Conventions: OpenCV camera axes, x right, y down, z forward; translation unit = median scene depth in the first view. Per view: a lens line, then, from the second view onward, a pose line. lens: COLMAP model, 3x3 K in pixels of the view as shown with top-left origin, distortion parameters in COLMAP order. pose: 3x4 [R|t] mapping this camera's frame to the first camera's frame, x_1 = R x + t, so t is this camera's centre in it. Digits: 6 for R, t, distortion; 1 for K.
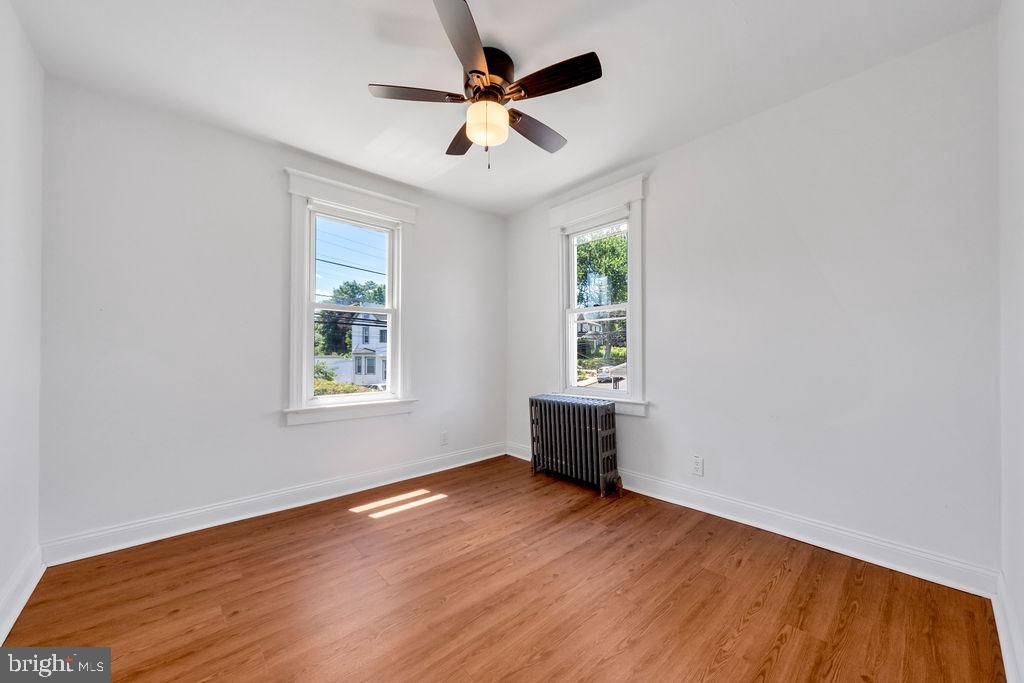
lens RADIAL K [[374.3, 0, 509.8], [0, 374.3, 341.1], [0, 0, 1]] dist [0.000460, -0.000034]
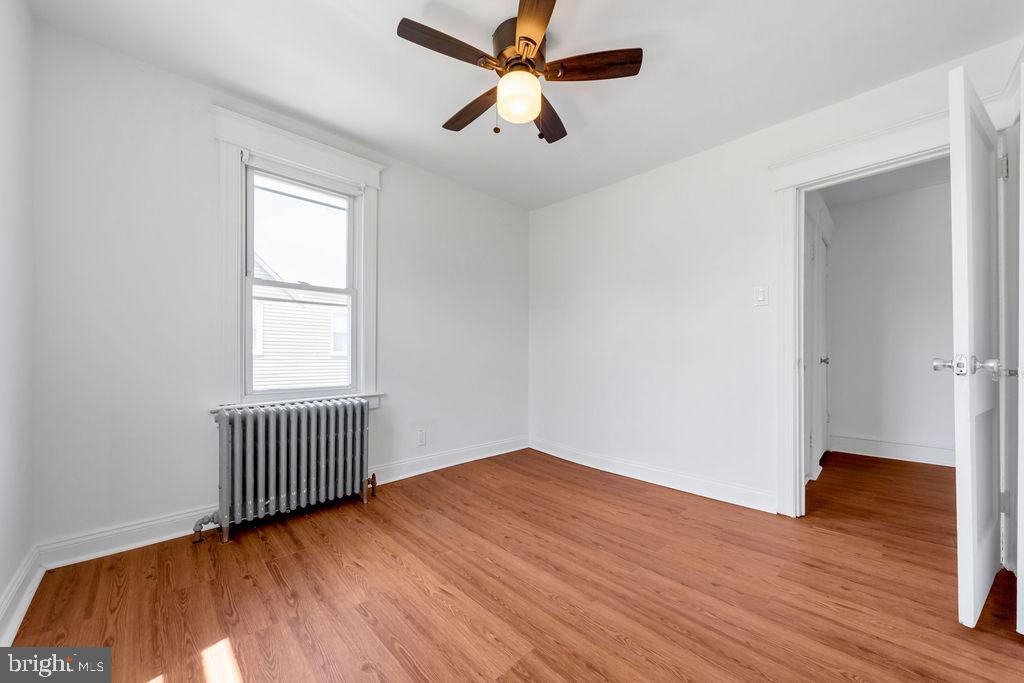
lens RADIAL K [[374.3, 0, 512.7], [0, 374.3, 351.5], [0, 0, 1]] dist [0.000460, -0.000034]
pose [[-0.037544, 0.009853, 0.999246, -0.744597], [-0.032579, 0.999408, -0.011078, 0.055127], [-0.998764, -0.032970, -0.037201, 0.764125]]
